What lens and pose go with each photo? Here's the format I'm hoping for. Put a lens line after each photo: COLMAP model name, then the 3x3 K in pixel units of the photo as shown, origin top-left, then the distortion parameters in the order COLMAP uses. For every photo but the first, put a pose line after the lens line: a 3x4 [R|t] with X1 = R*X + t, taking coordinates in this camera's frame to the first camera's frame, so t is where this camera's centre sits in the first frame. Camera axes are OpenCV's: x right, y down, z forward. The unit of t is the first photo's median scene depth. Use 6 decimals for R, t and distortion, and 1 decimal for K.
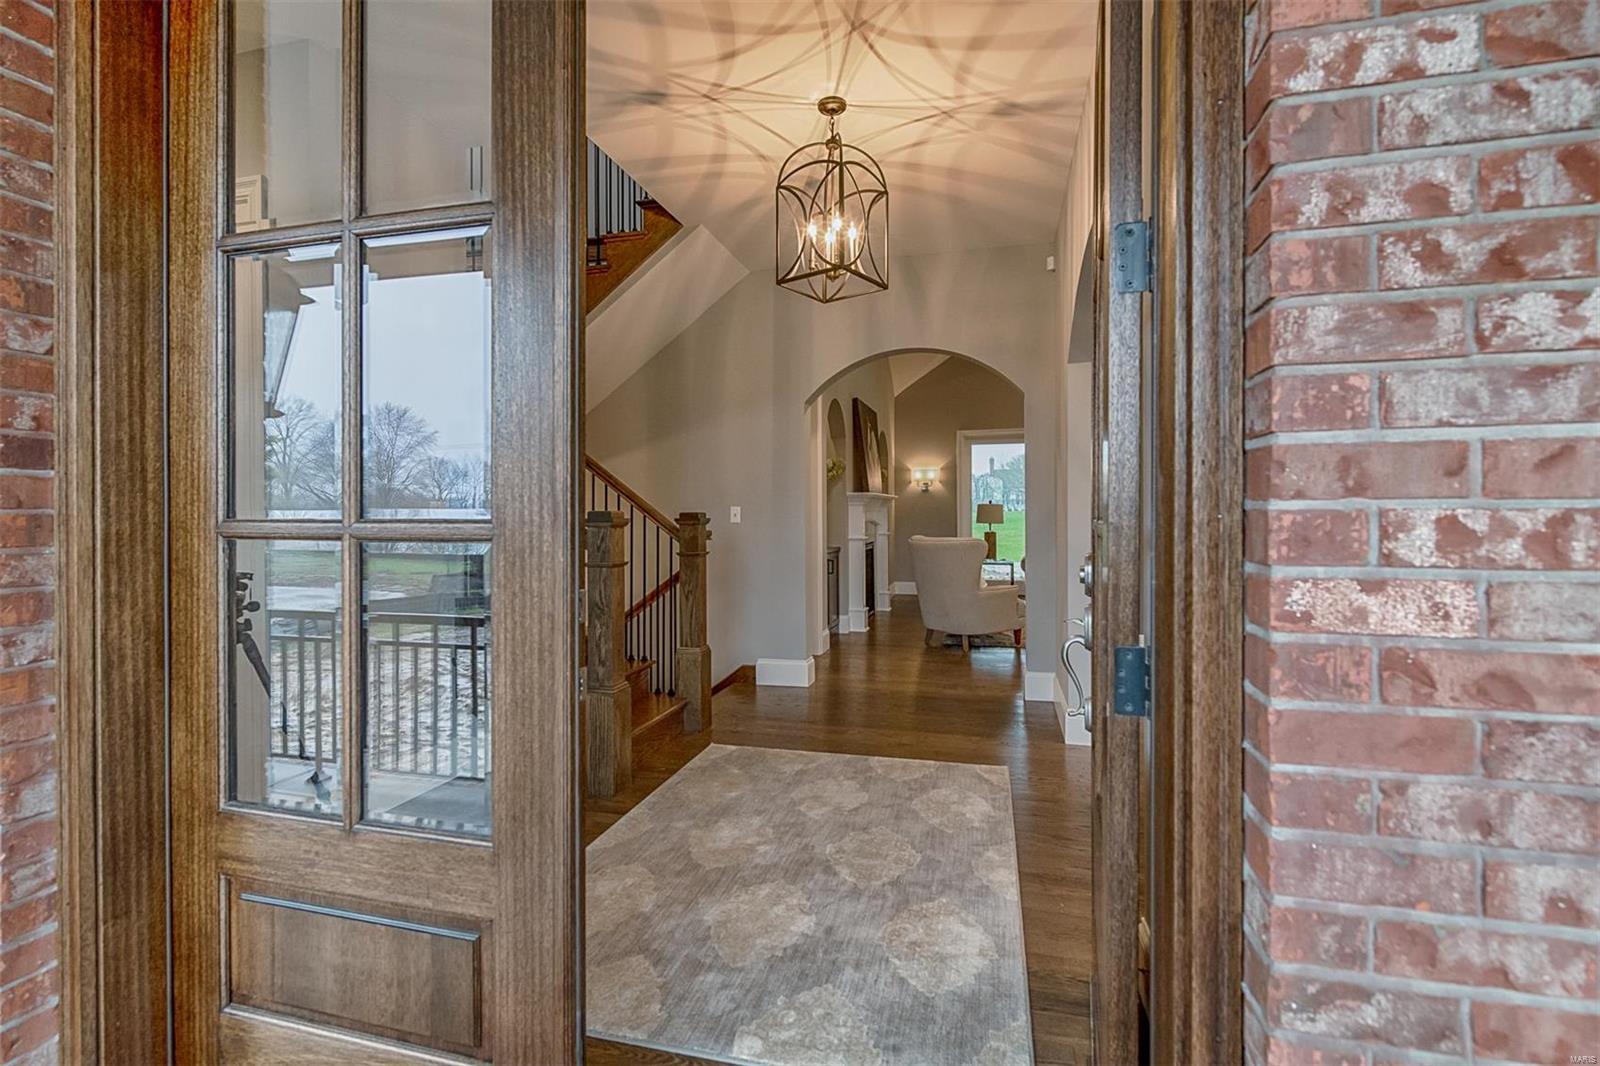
lens RADIAL K [[723.4, 0, 800.0], [0, 723.4, 533.0], [0, 0, 1]] dist [0.000060, -0.000002]
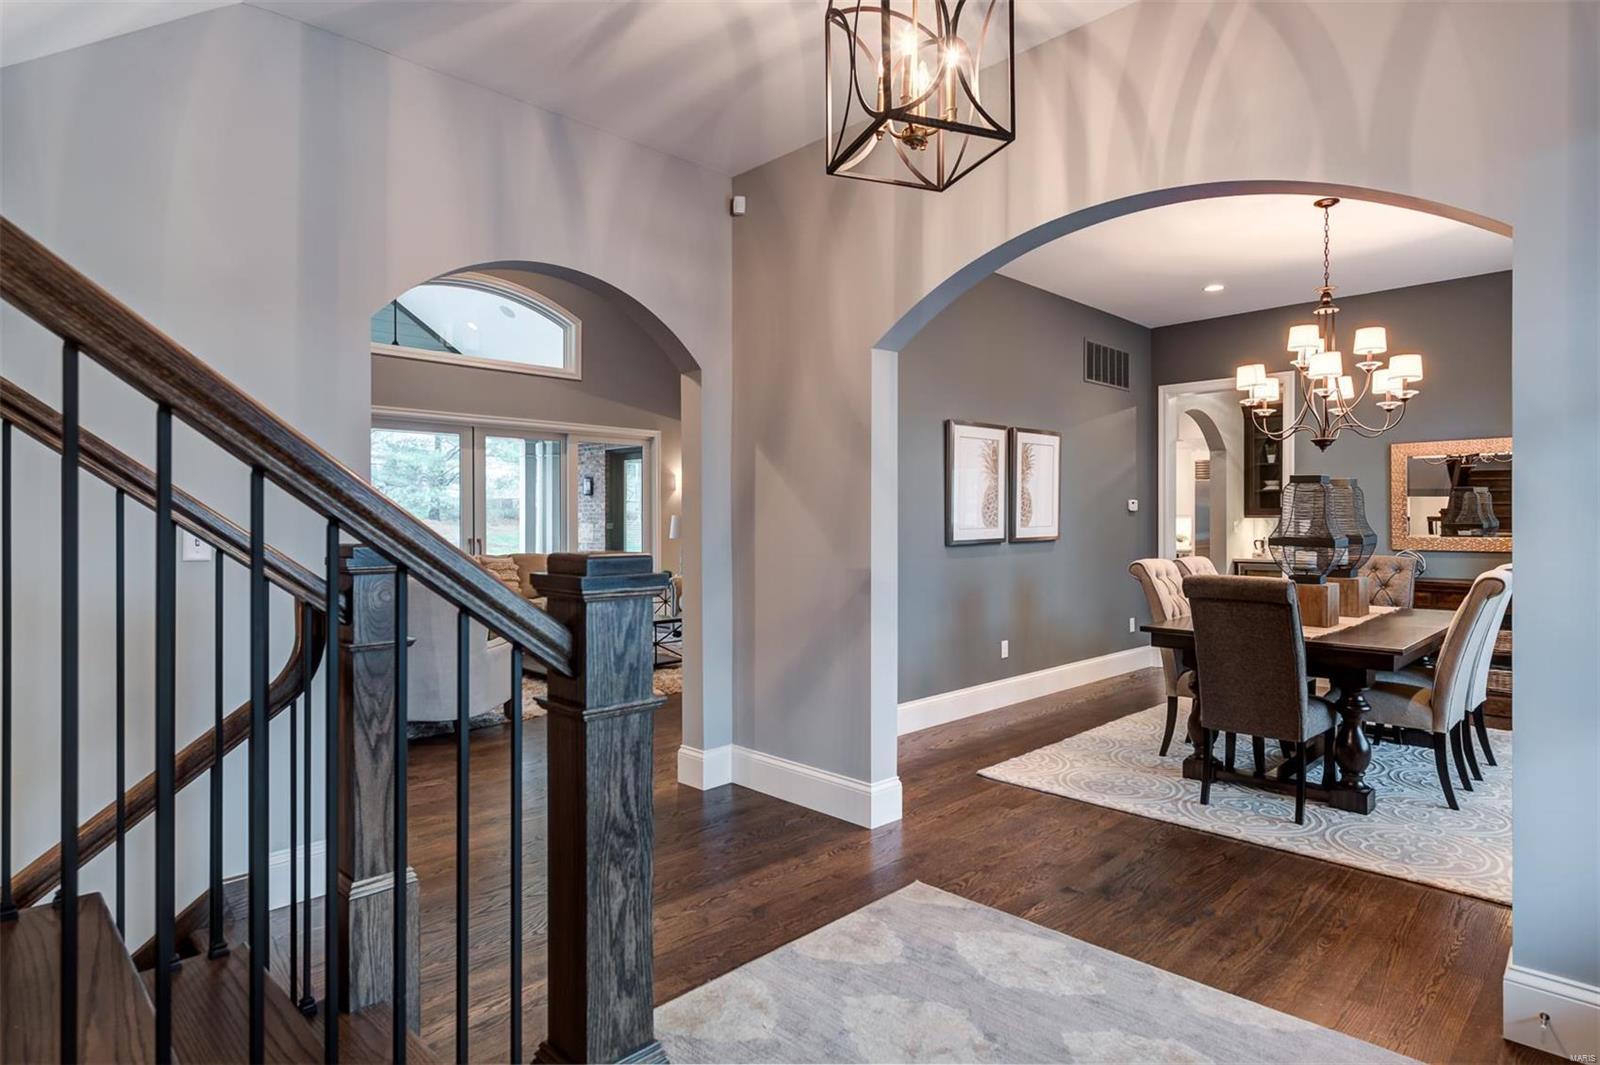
lens RADIAL K [[876.1, 0, 800.0], [0, 876.1, 532.5], [0, 0, 1]] dist [0.000510, -0.000605]
pose [[0.516654, -0.009907, 0.856137, -0.527546], [0.021414, 0.999770, -0.001353, -0.034070], [-0.855926, 0.019032, 0.516747, 0.624578]]
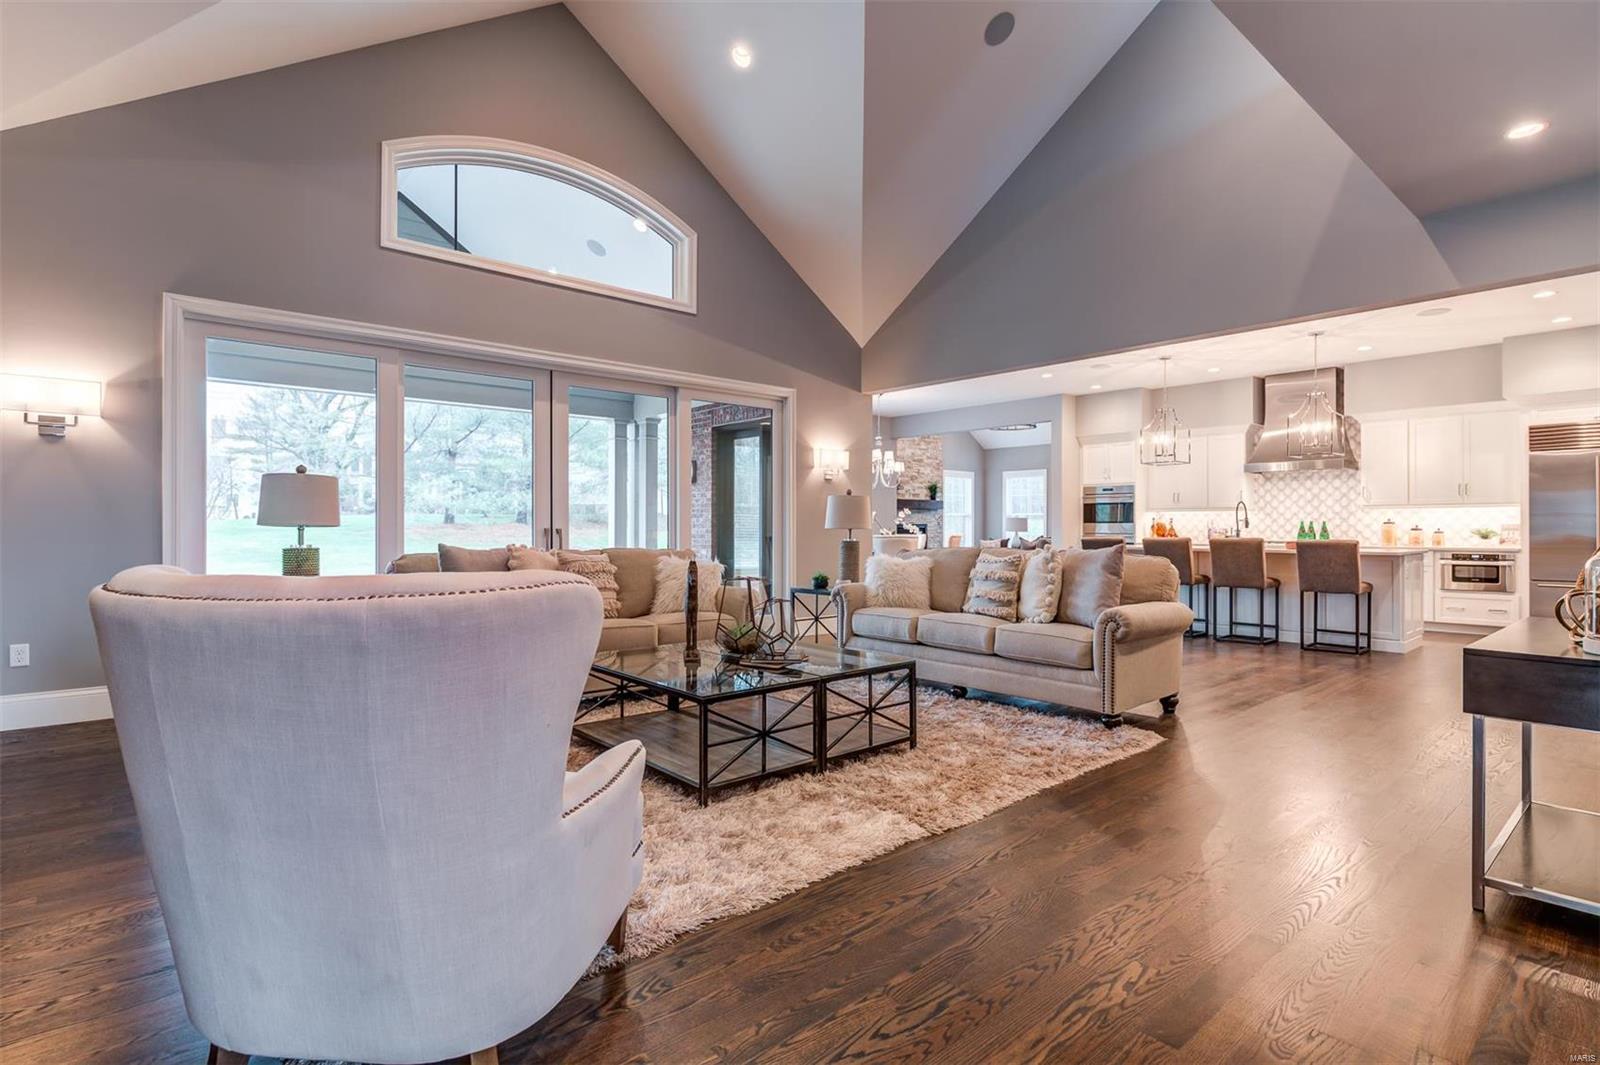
lens RADIAL K [[788.9, 0, 800.0], [0, 788.9, 532.5], [0, 0, 1]] dist [0.000149, -0.000038]
pose [[0.568621, -0.002420, 0.822596, 0.191580], [0.020286, 0.999733, -0.011082, 0.000087], [-0.822350, 0.022989, 0.568518, 1.496646]]
